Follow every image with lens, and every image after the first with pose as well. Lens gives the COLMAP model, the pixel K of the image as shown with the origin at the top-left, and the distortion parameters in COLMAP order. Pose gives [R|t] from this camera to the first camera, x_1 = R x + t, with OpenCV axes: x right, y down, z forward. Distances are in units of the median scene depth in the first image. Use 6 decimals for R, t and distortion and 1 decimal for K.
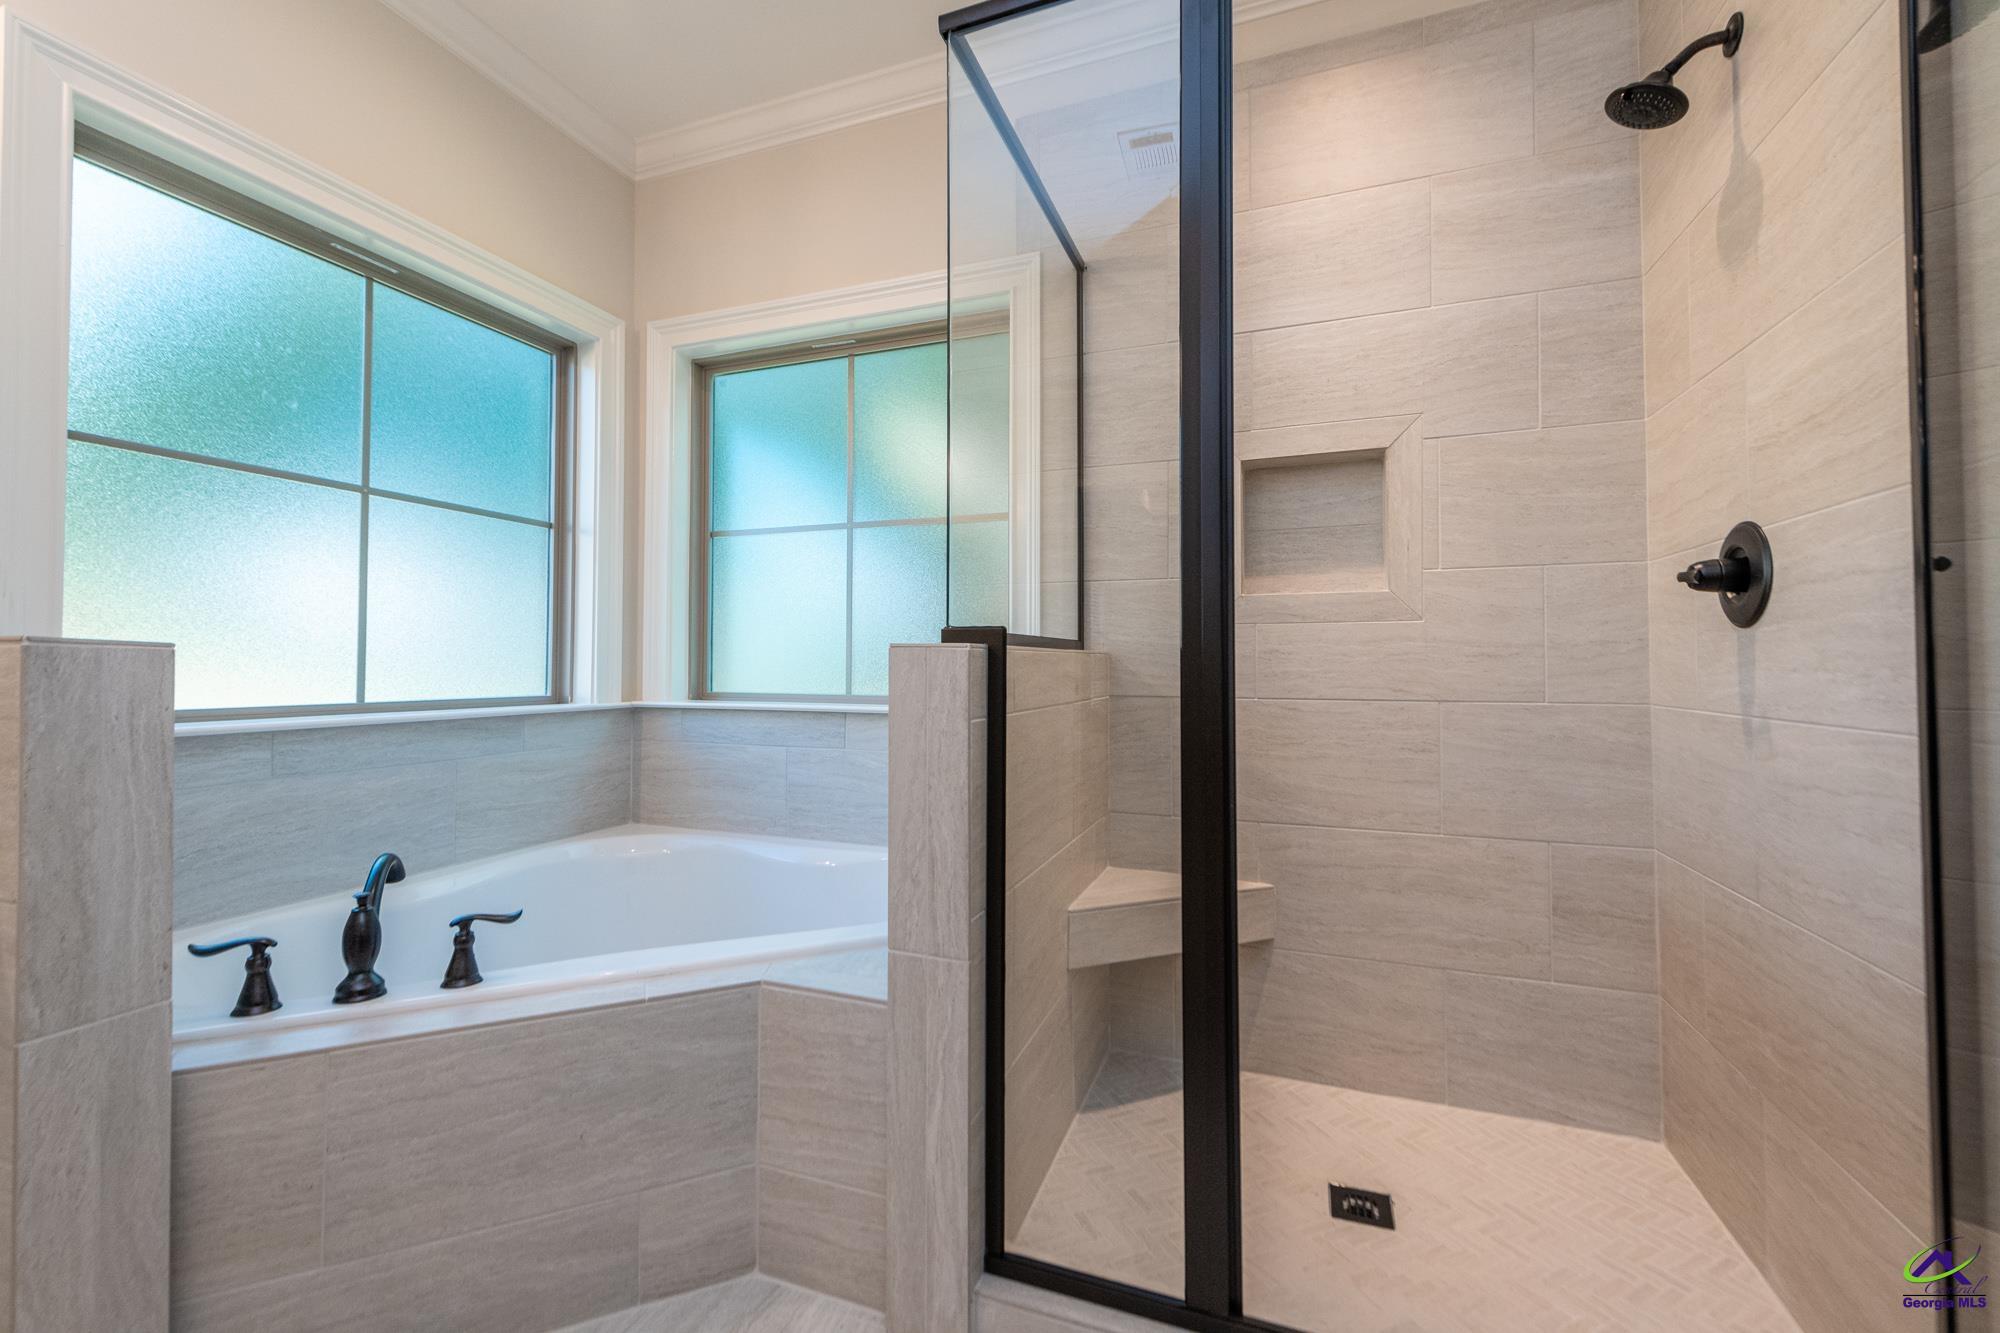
lens RADIAL K [[795.2, 0, 1000.0], [0, 795.2, 666.5], [0, 0, 1]] dist [0.001895, 0.000071]
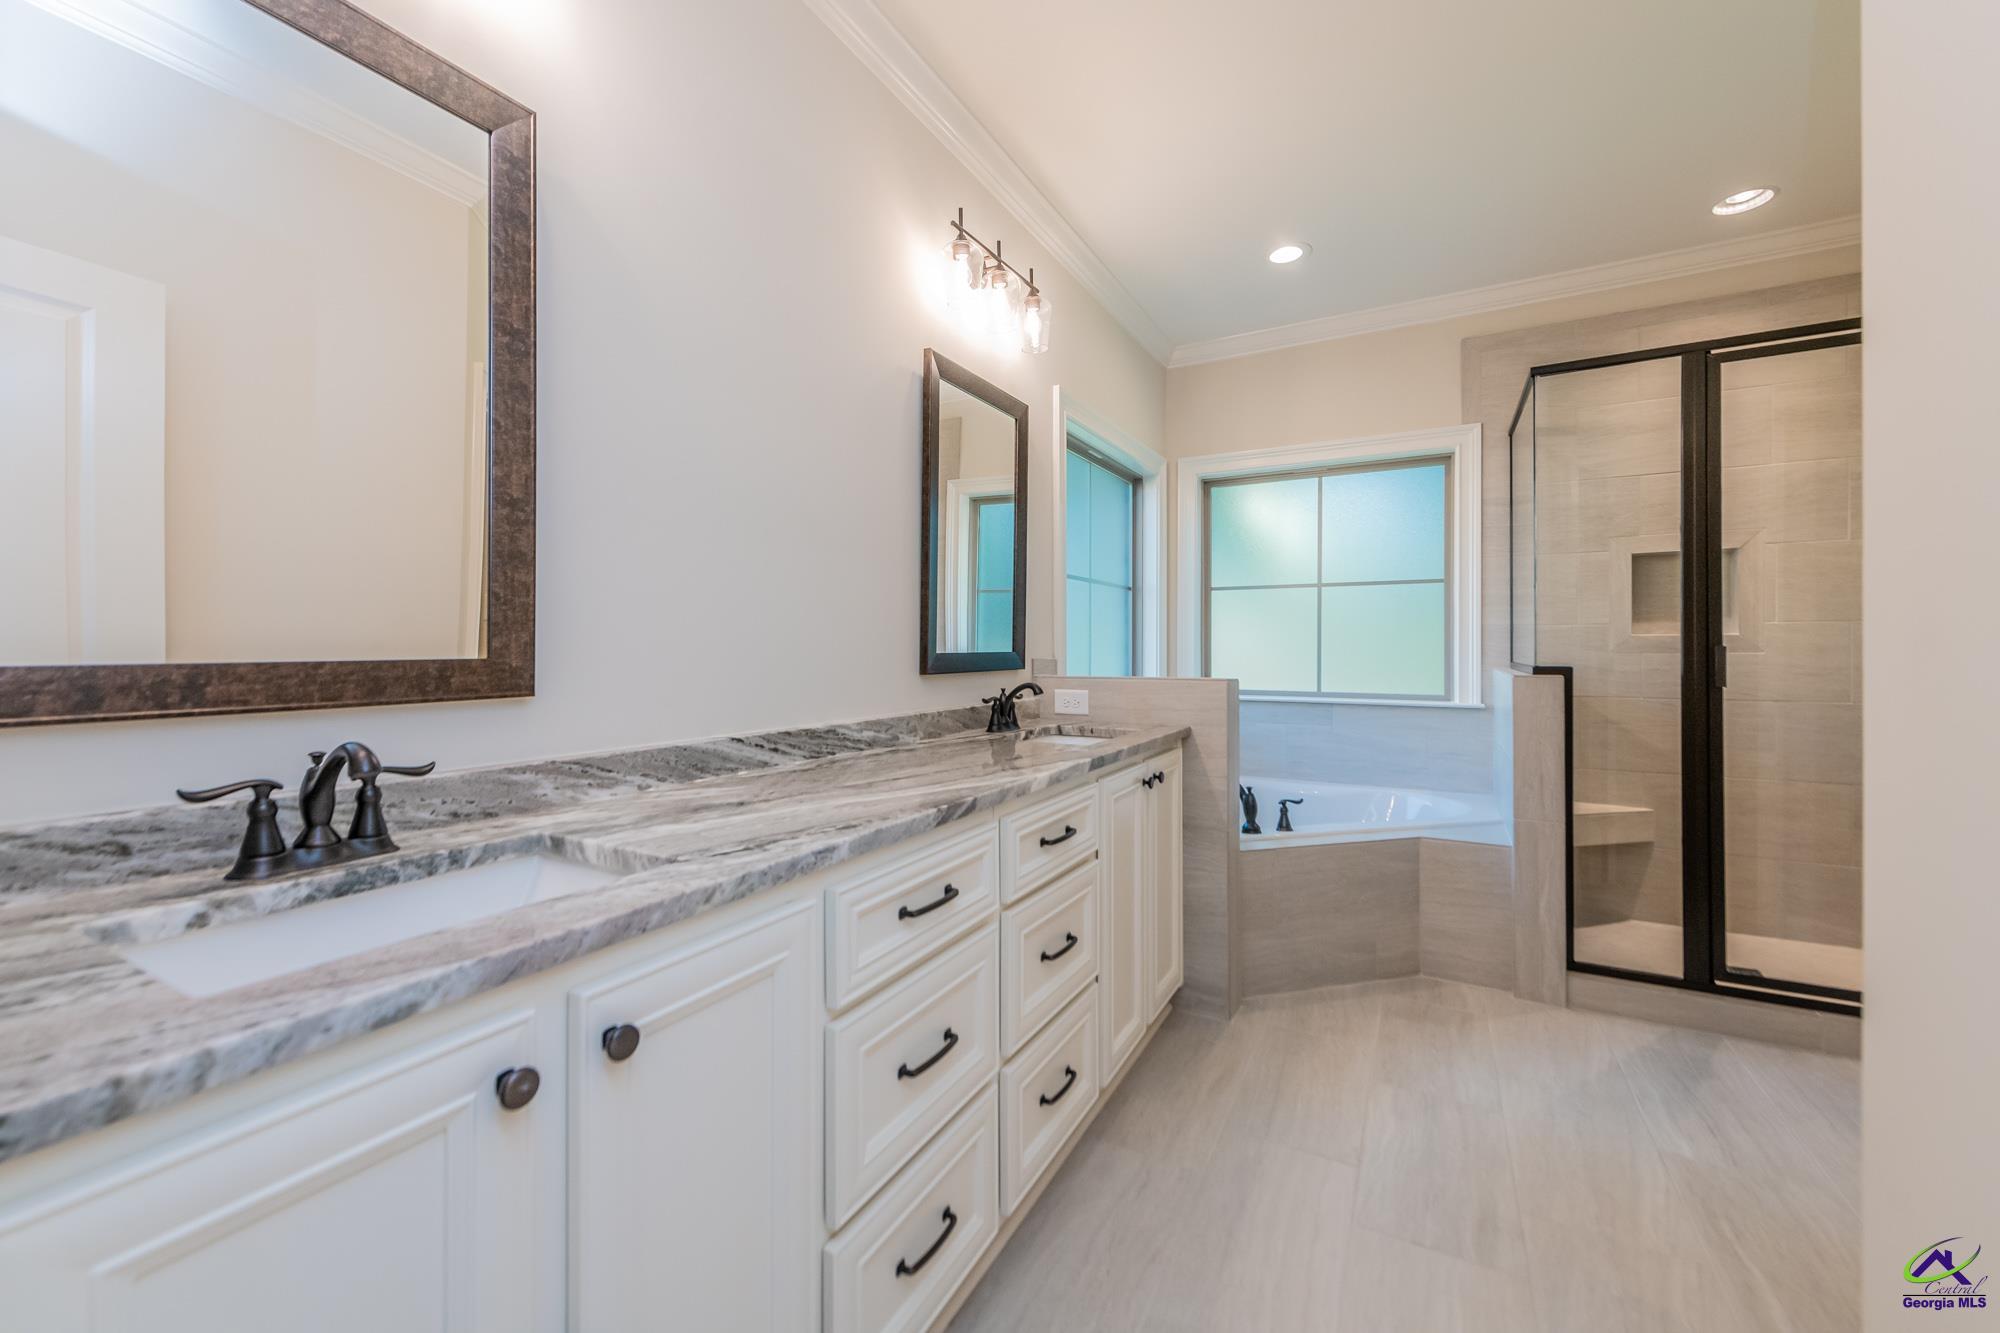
lens RADIAL K [[765.8, 0, 993.5], [0, 765.8, 660.9], [0, 0, 1]] dist [-0.001806, -0.000354]
pose [[0.985359, -0.000709, -0.170494, -1.066627], [0.003209, 0.999891, 0.014387, -0.094266], [0.170465, -0.014724, 0.985254, -1.151449]]
